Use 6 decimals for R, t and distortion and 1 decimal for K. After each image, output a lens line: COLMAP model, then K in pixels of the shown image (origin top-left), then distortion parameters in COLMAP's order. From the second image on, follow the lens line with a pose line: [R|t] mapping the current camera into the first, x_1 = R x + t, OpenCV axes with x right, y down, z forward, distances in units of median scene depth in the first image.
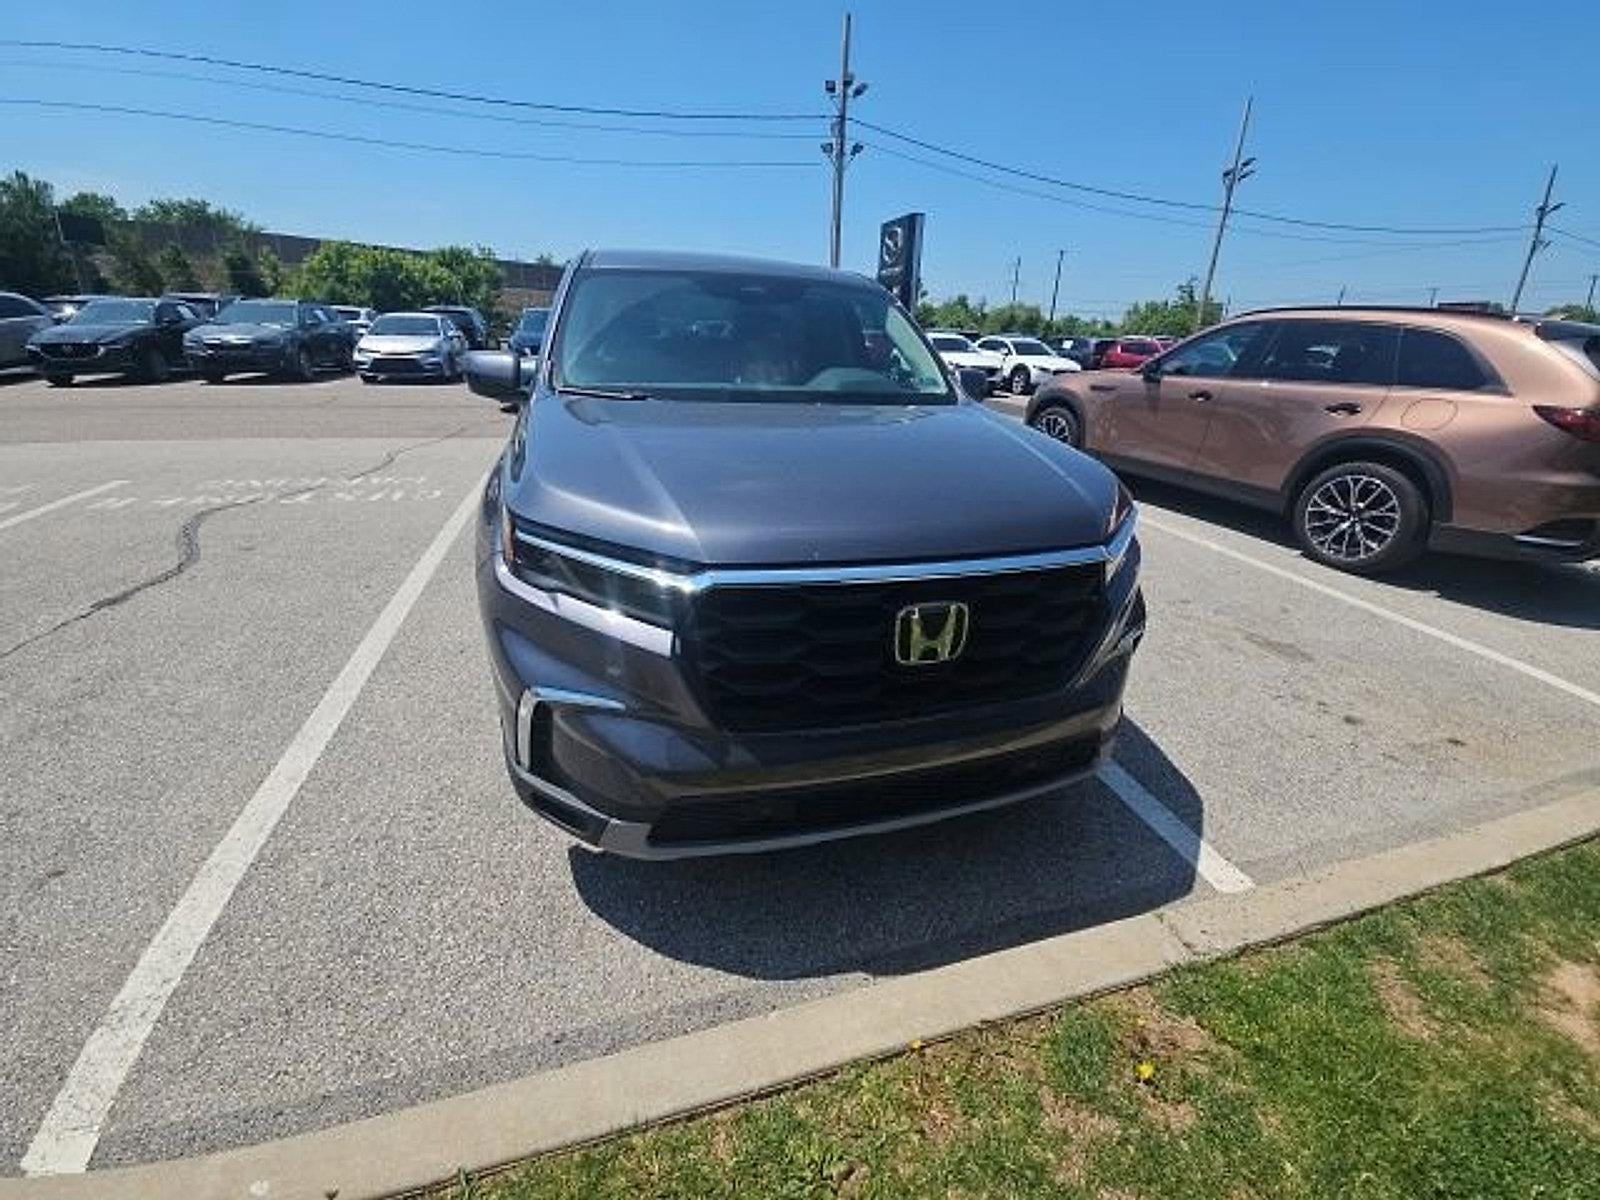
lens RADIAL K [[653.1, 0, 807.6], [0, 653.1, 596.3], [0, 0, 1]] dist [0.024793, -0.015103]
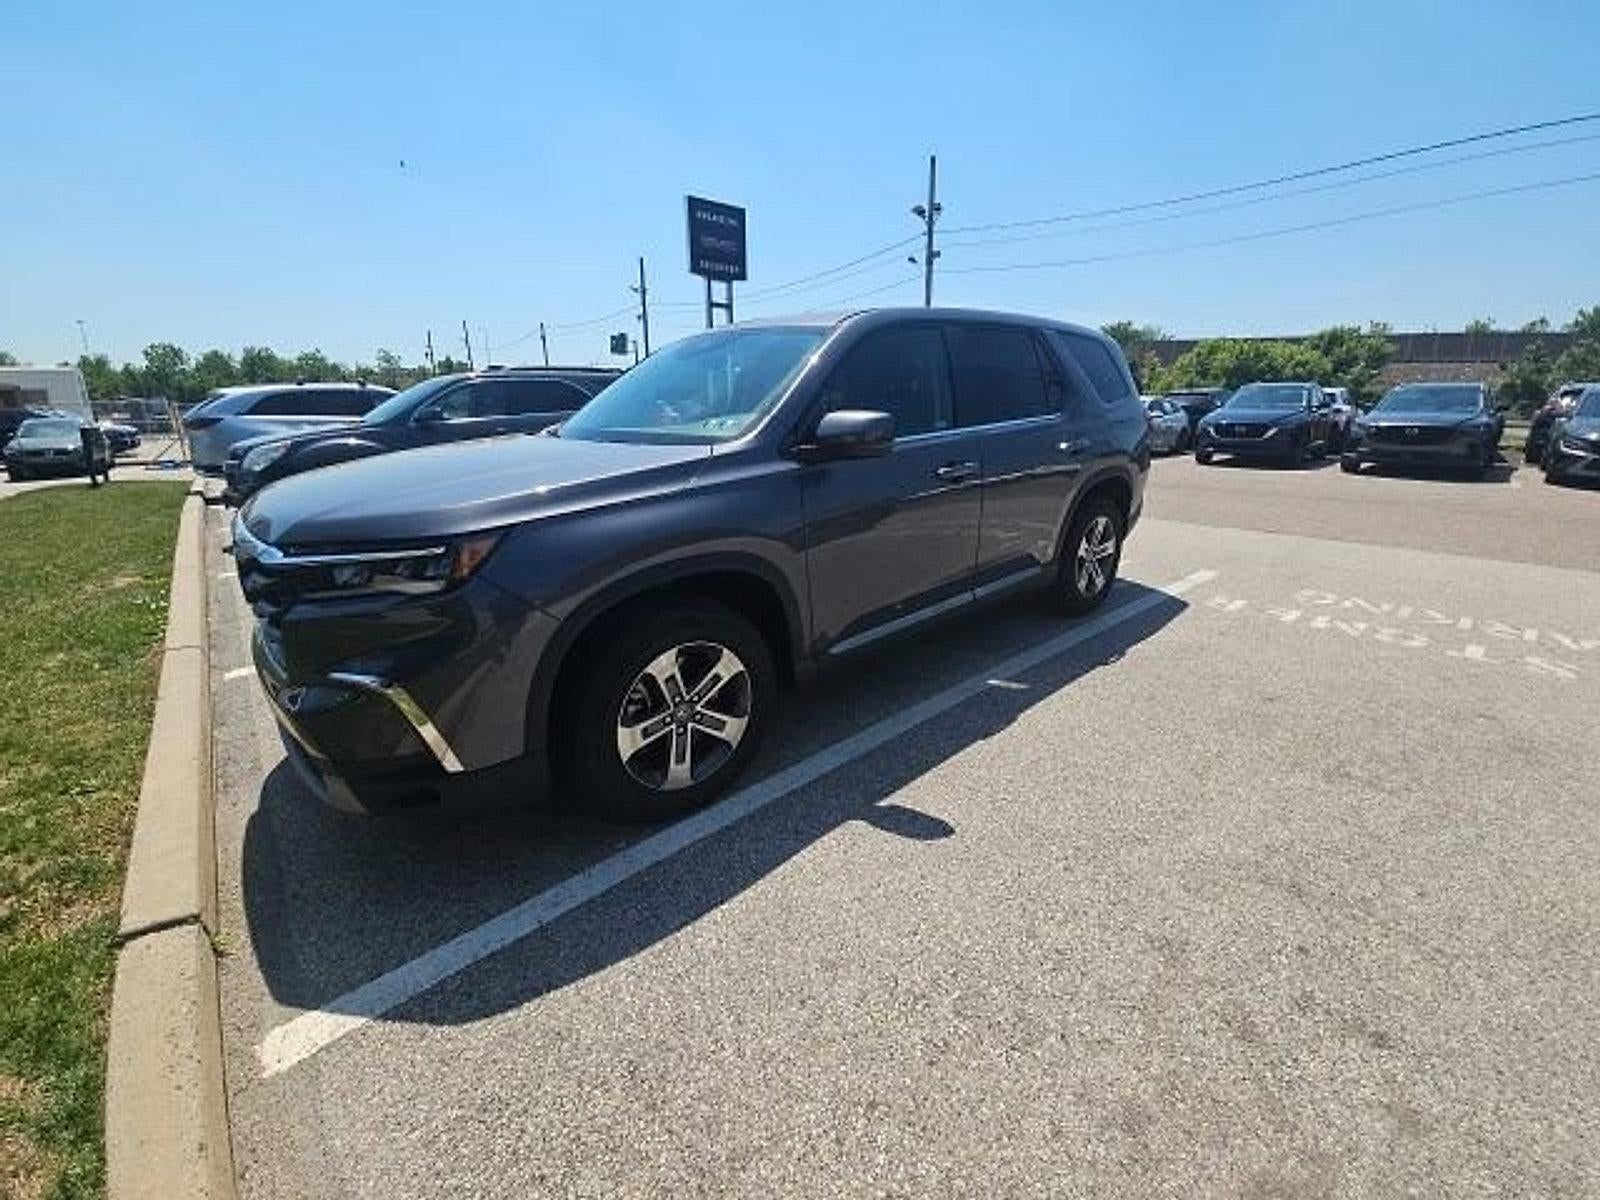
lens RADIAL K [[653.1, 0, 810.8], [0, 653.1, 582.5], [0, 0, 1]] dist [0.024793, -0.015103]
pose [[0.426262, 0.194876, -0.883360, 1.024755], [-0.314902, 0.947408, 0.057051, -0.215900], [0.848020, 0.253853, 0.465211, 0.716393]]
